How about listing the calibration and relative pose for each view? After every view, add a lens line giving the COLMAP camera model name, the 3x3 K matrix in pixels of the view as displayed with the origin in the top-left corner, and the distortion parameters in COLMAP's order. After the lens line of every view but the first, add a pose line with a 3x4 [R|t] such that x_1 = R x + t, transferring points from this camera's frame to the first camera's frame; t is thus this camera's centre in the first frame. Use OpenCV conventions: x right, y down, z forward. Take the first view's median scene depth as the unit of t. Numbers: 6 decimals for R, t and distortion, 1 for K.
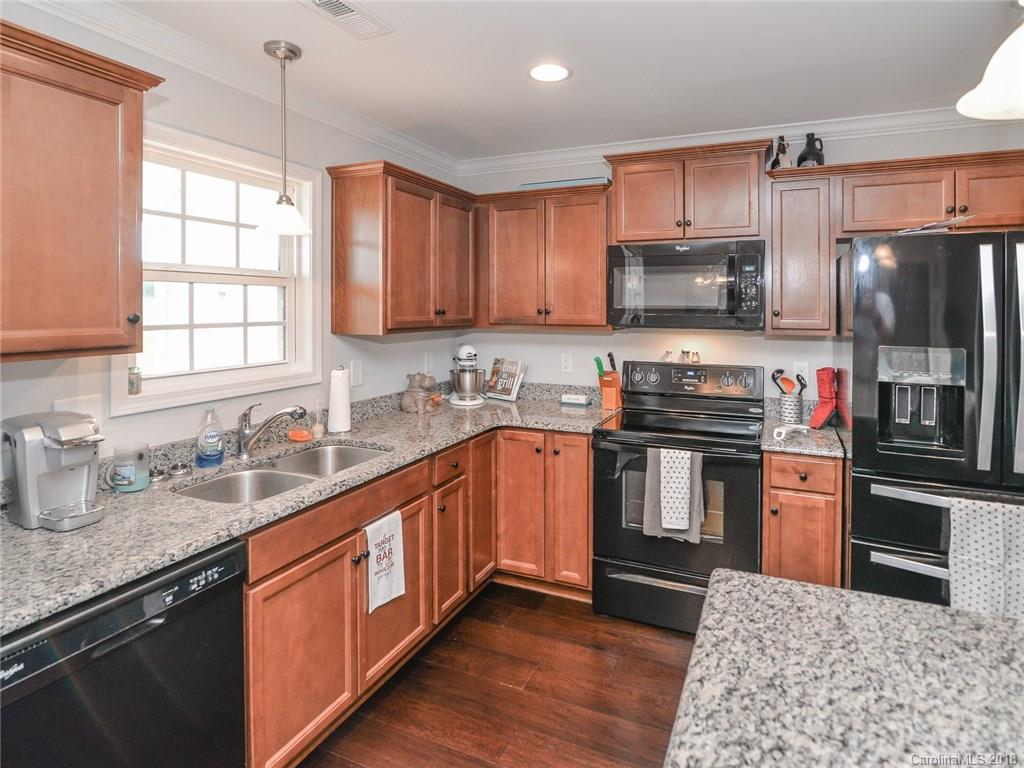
lens RADIAL K [[551.5, 0, 541.3], [0, 551.5, 310.7], [0, 0, 1]] dist [-0.015070, -0.001275]
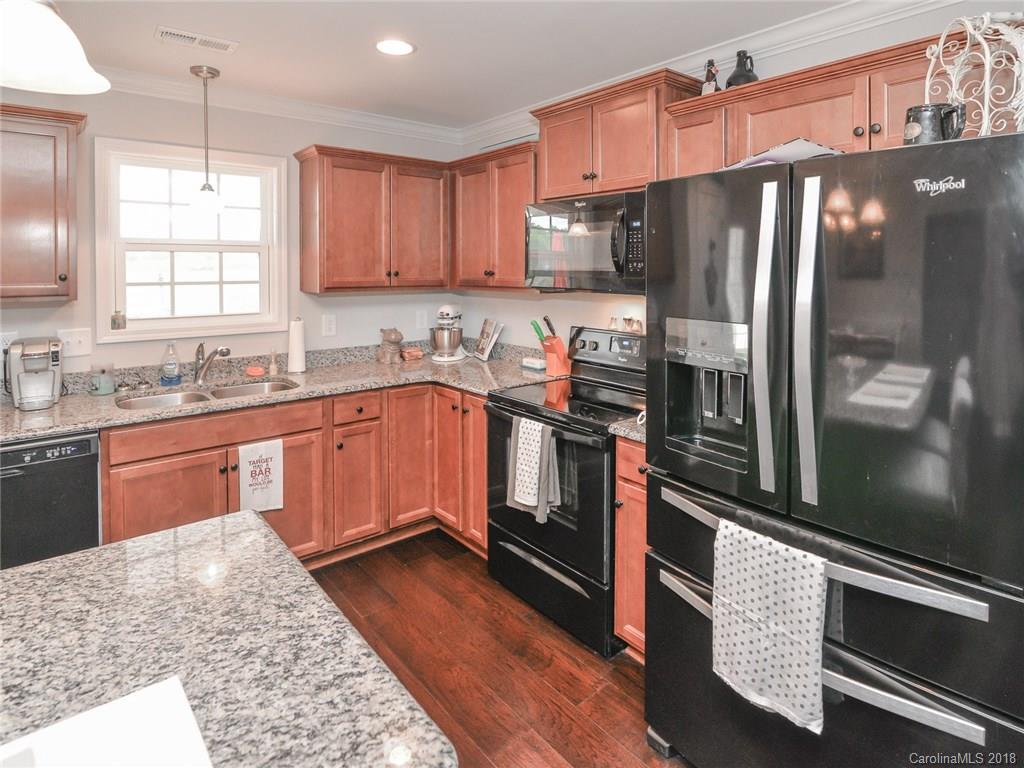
lens RADIAL K [[566.6, 0, 510.4], [0, 566.6, 280.6], [0, 0, 1]] dist [-0.014297, -0.000479]
pose [[0.881611, 0.008136, -0.471906, 0.692991], [-0.001066, 0.999883, 0.015247, -0.001197], [0.471975, -0.012939, 0.881517, 0.138732]]
